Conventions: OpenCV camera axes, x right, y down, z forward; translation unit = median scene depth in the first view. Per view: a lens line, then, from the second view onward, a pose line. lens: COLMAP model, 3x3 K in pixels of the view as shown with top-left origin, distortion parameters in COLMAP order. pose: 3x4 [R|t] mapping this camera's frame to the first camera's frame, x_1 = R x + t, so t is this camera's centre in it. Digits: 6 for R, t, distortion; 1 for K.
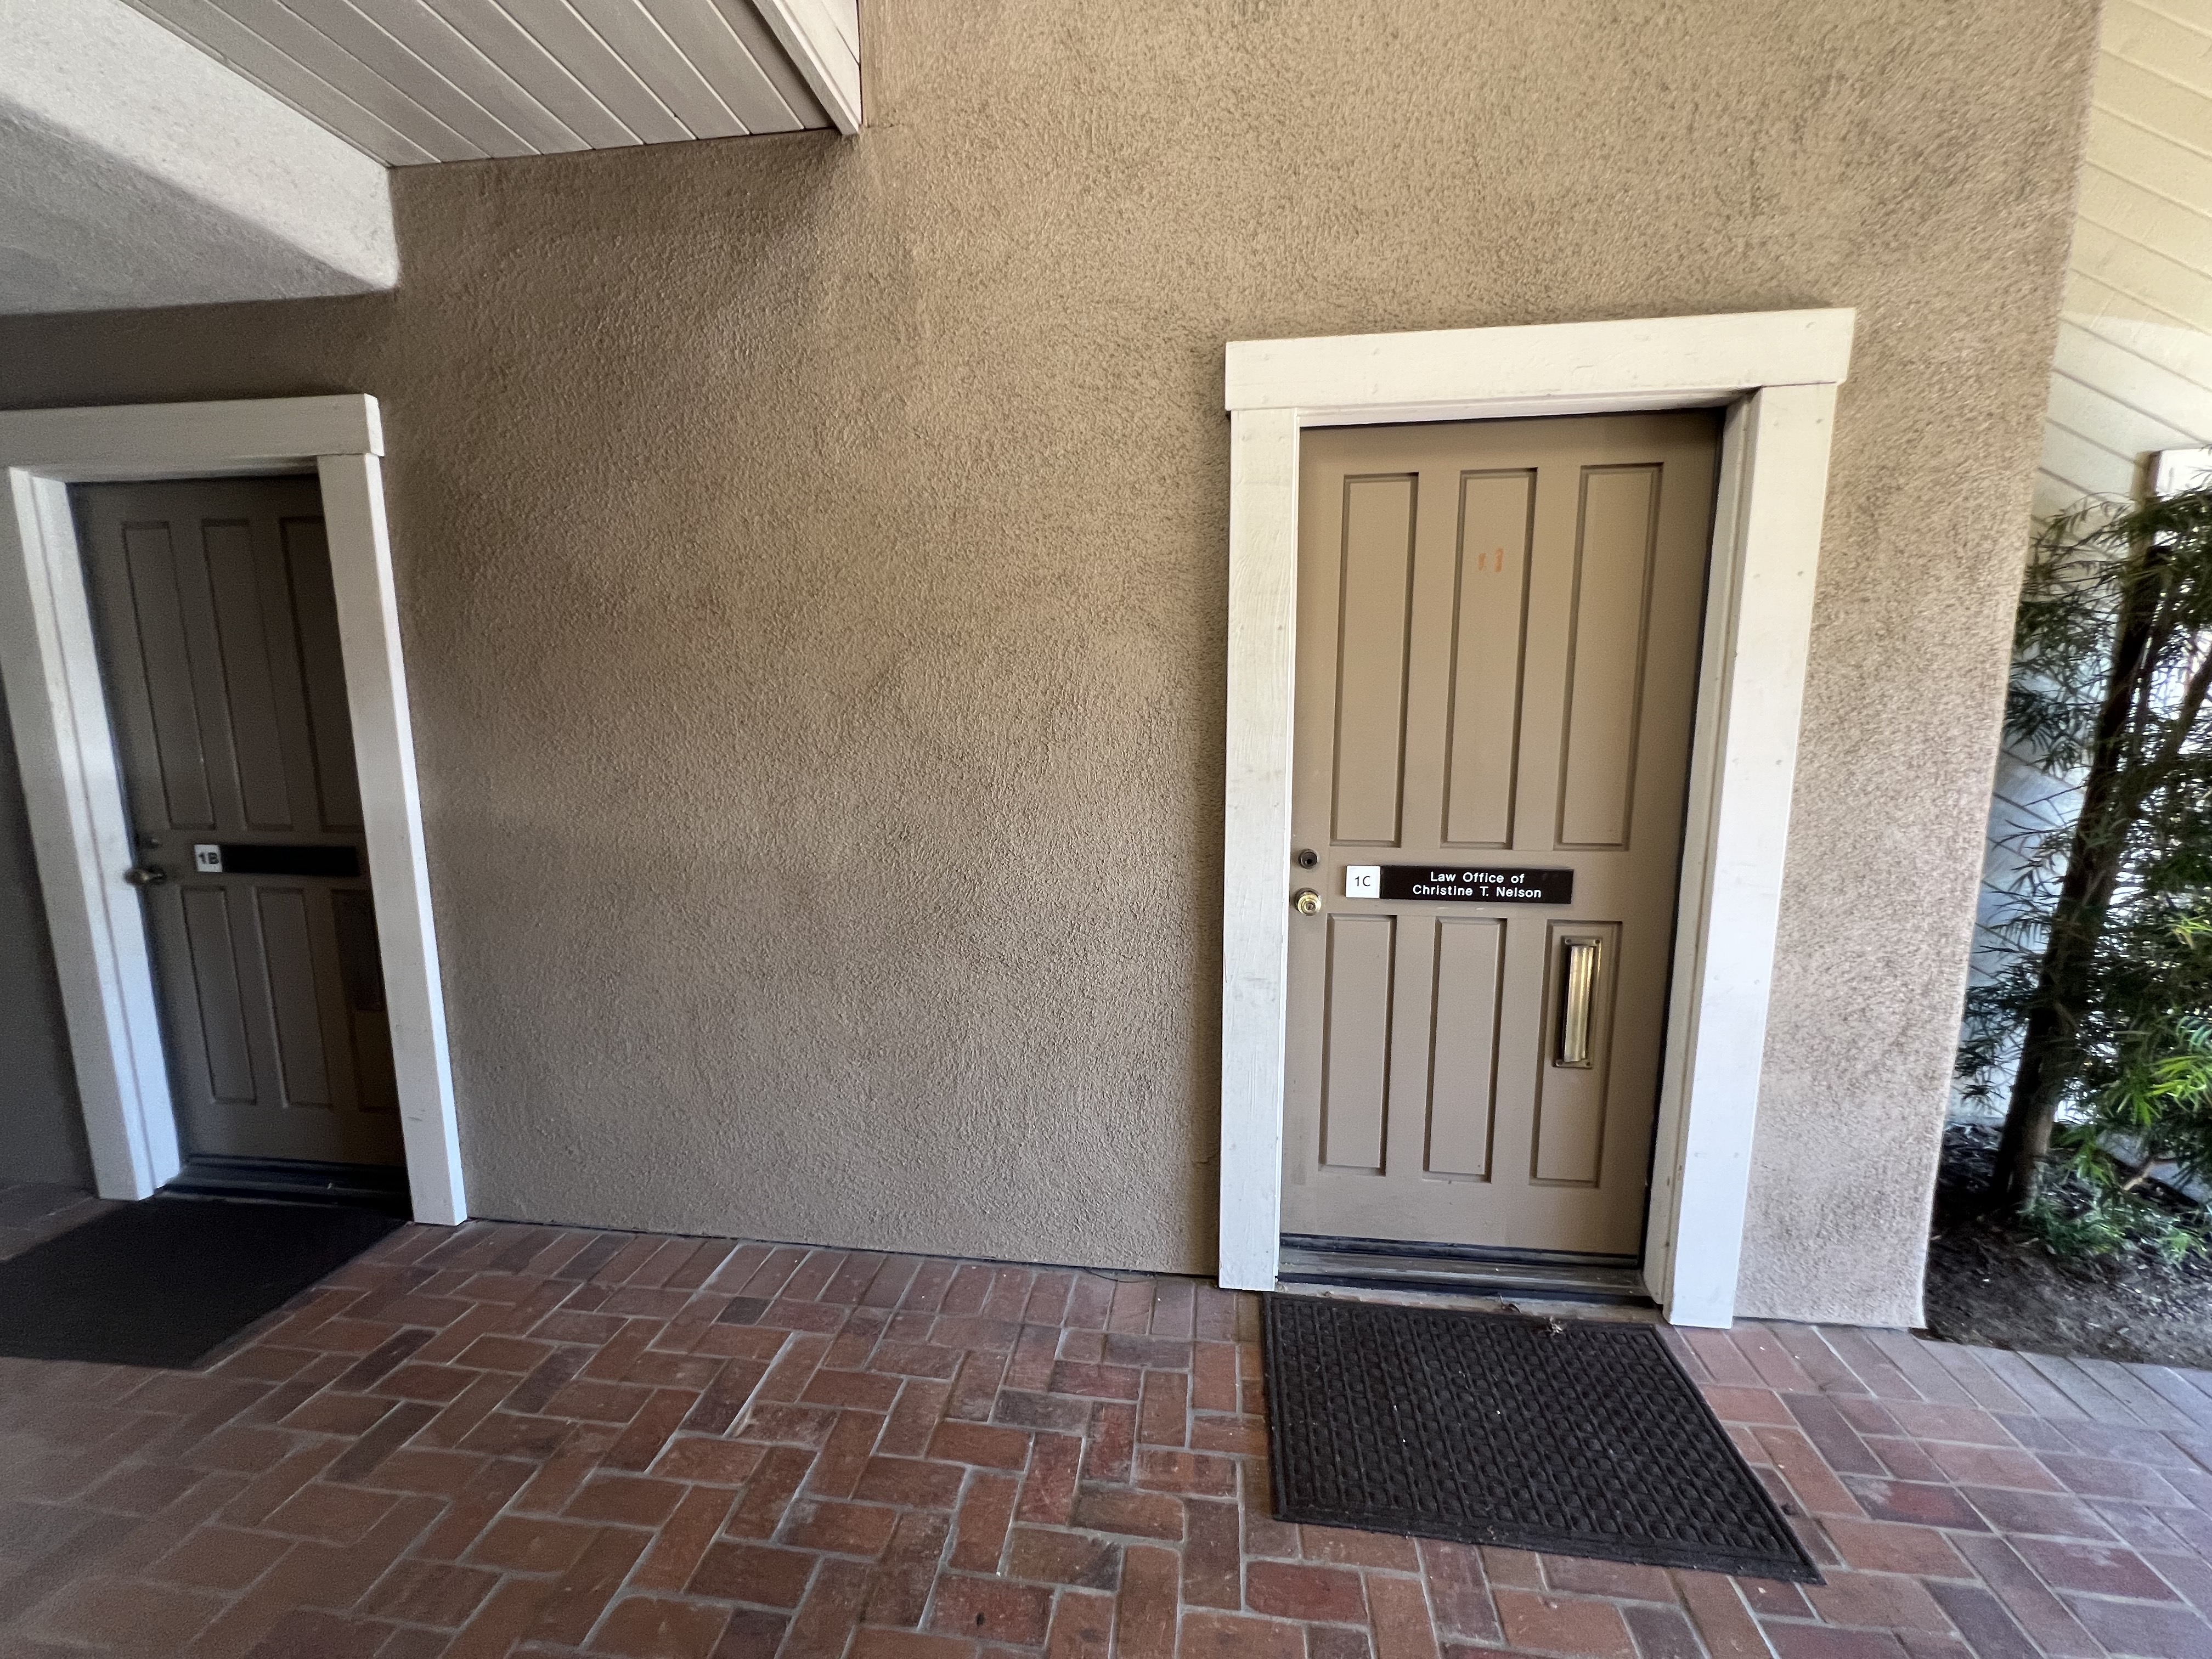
lens RADIAL K [[884.6, 0, 1106.0], [0, 884.6, 829.5], [0, 0, 1]] dist [-0.006248, 0.002734]
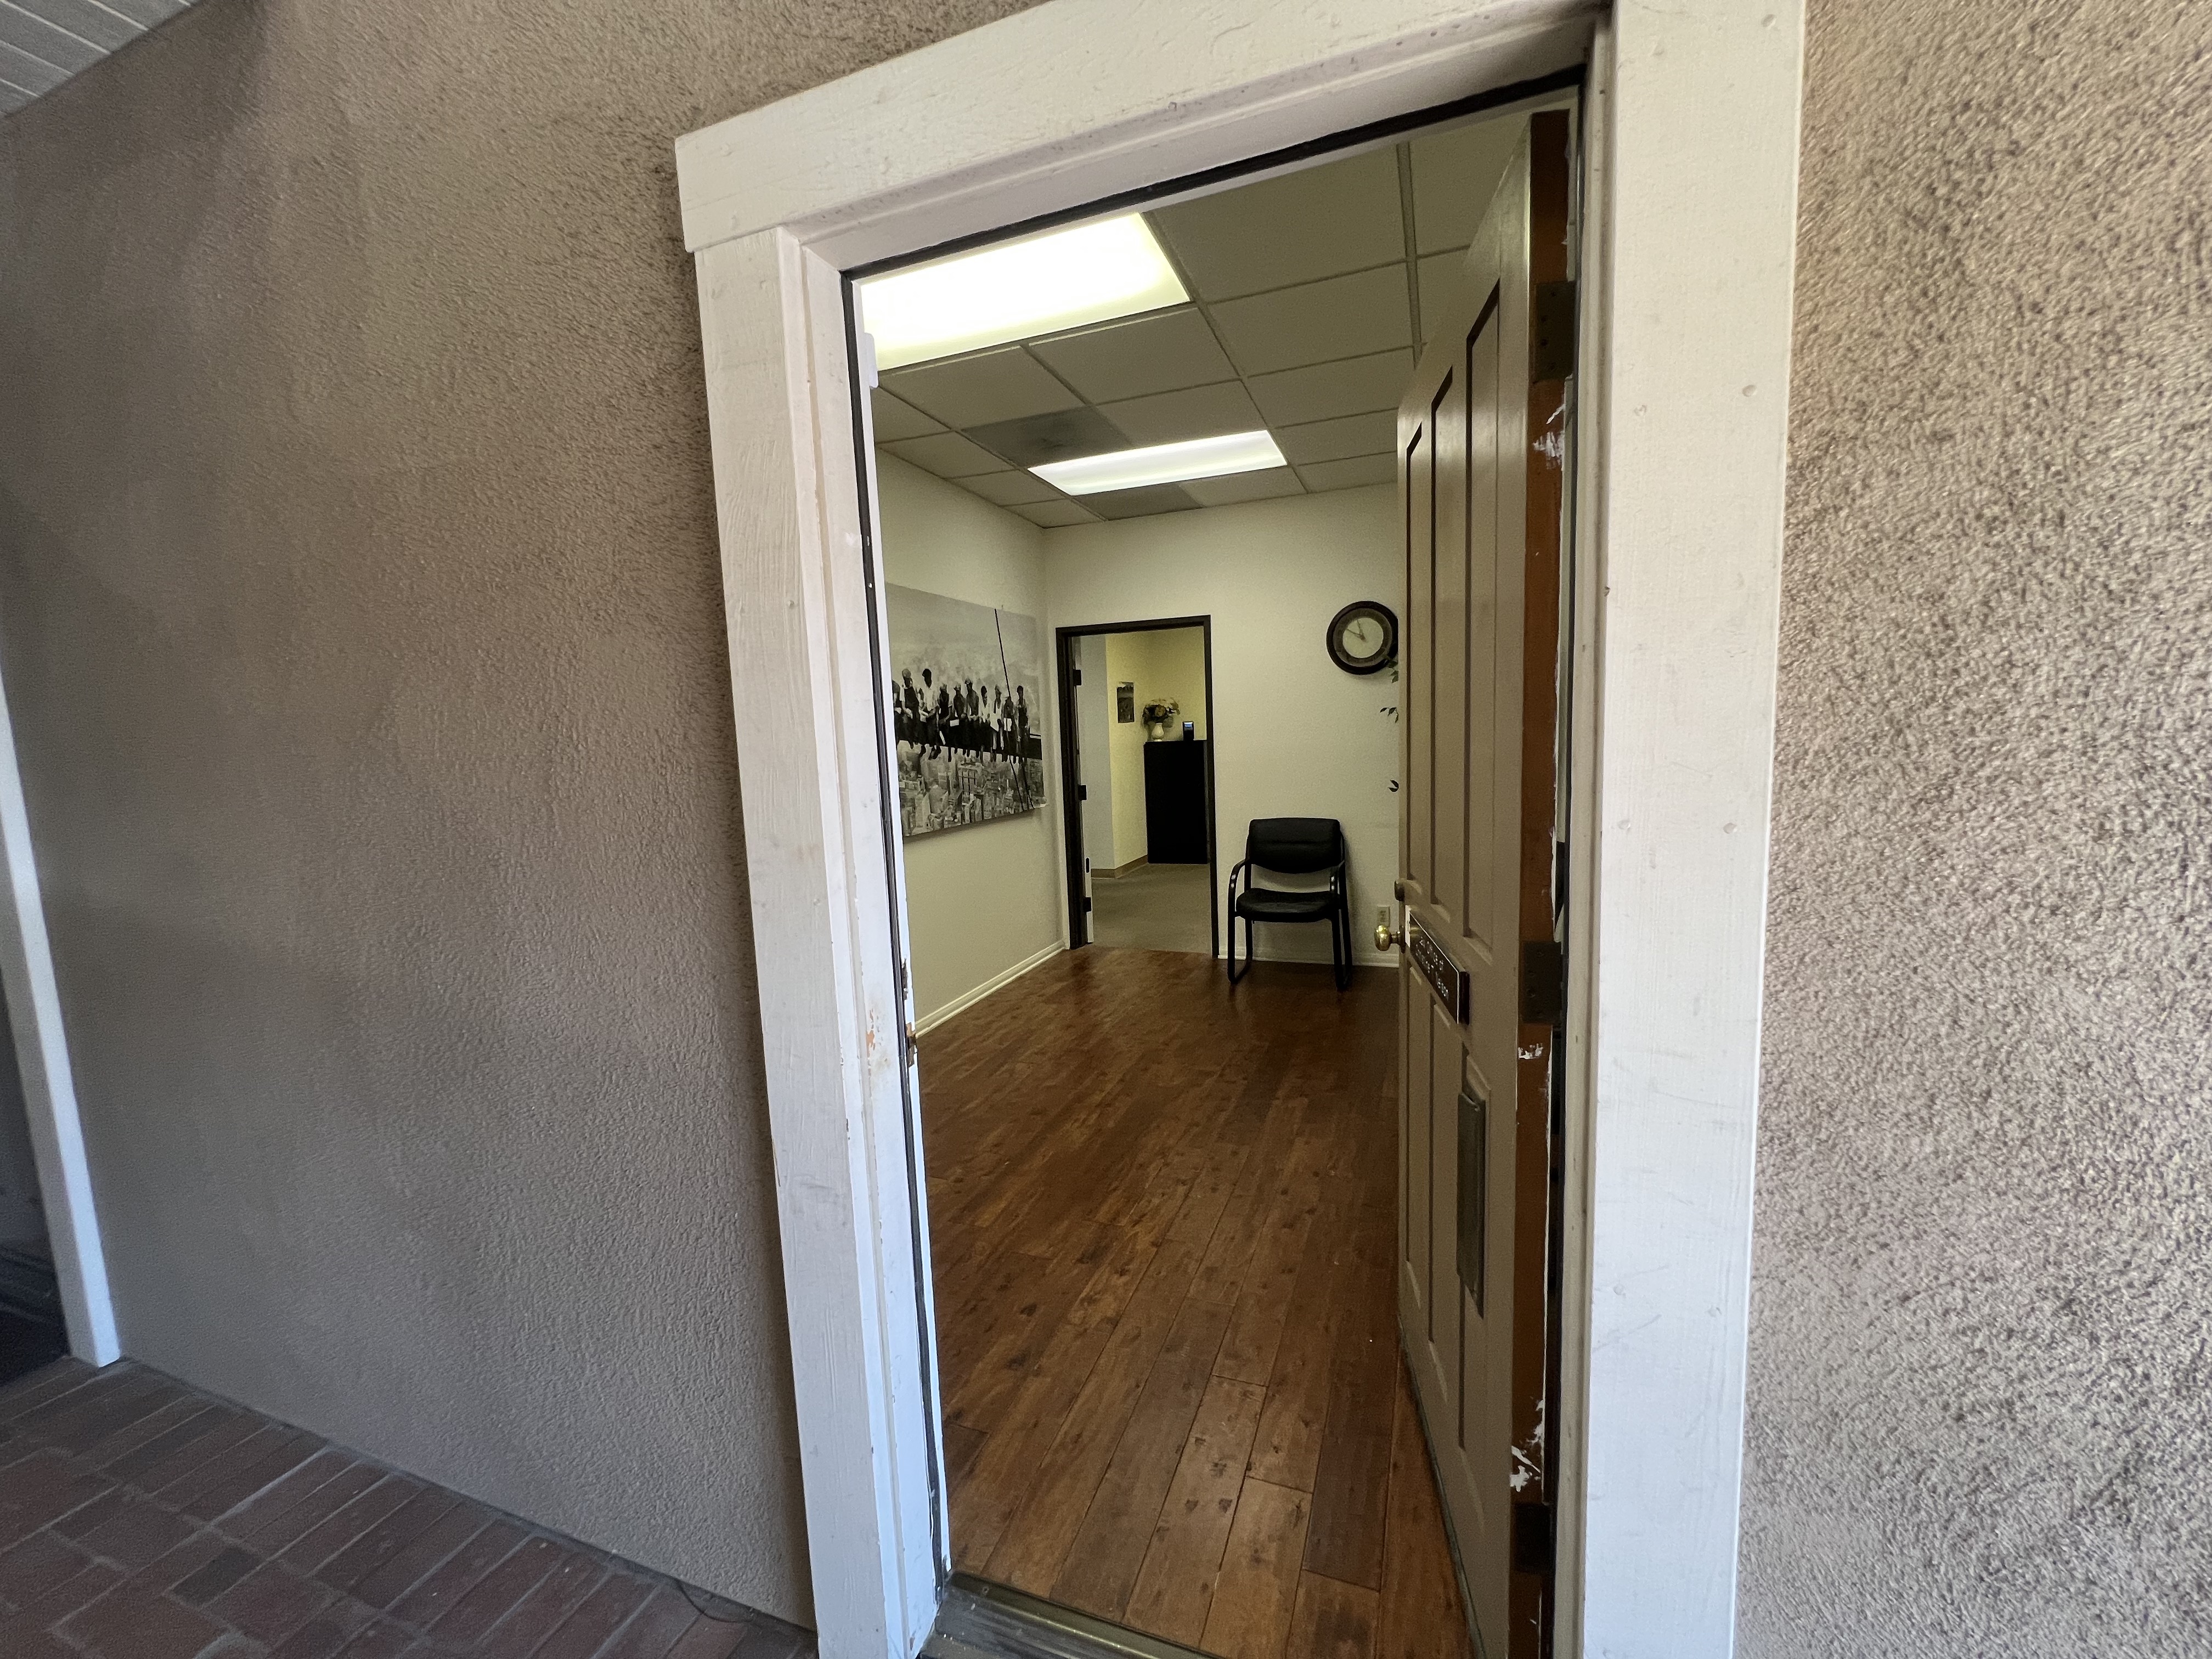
lens RADIAL K [[882.9, 0, 1106.0], [0, 882.9, 829.5], [0, 0, 1]] dist [-0.001837, 0.000188]
pose [[0.973158, -0.009393, -0.229944, 0.535593], [0.002199, 0.999501, -0.031522, -0.059378], [0.230126, 0.030170, 0.972693, 0.478578]]
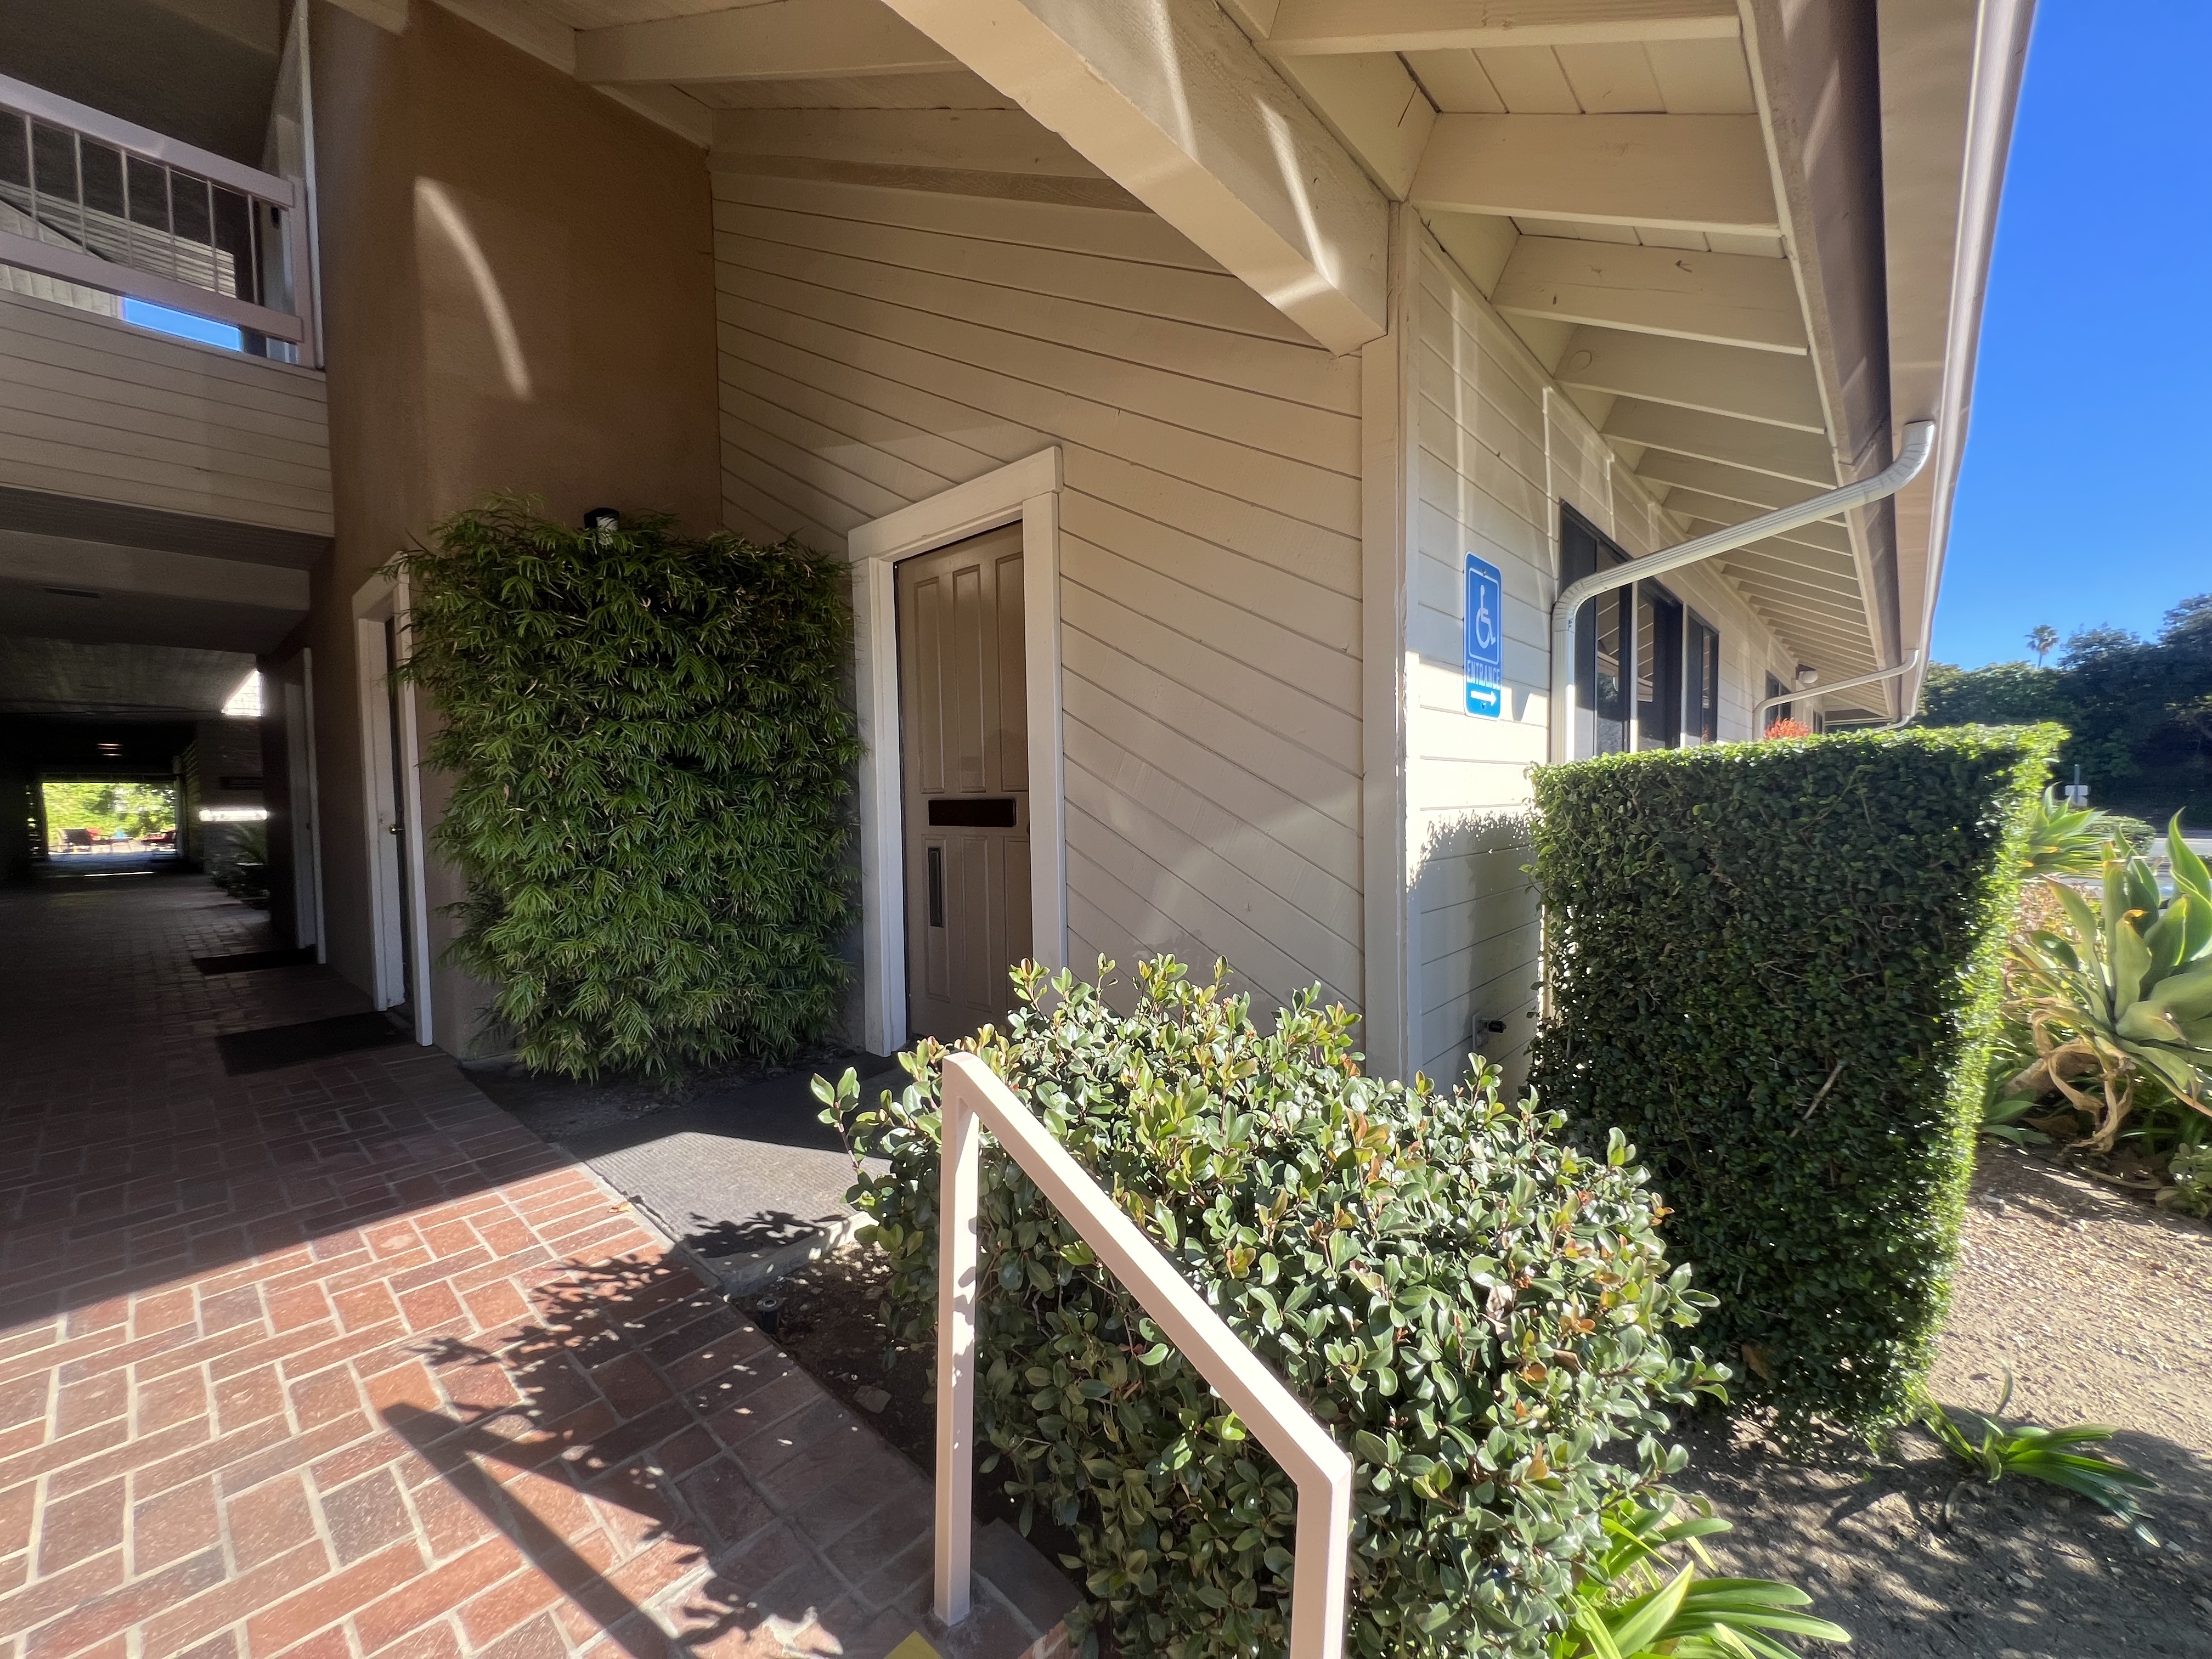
lens RADIAL K [[884.6, 0, 1106.0], [0, 884.6, 829.5], [0, 0, 1]] dist [-0.006248, 0.002734]
pose [[0.822764, 0.008627, -0.568318, 3.200231], [-0.068037, 0.994190, -0.083407, 0.161124], [0.564297, 0.107291, 0.818571, 0.223059]]
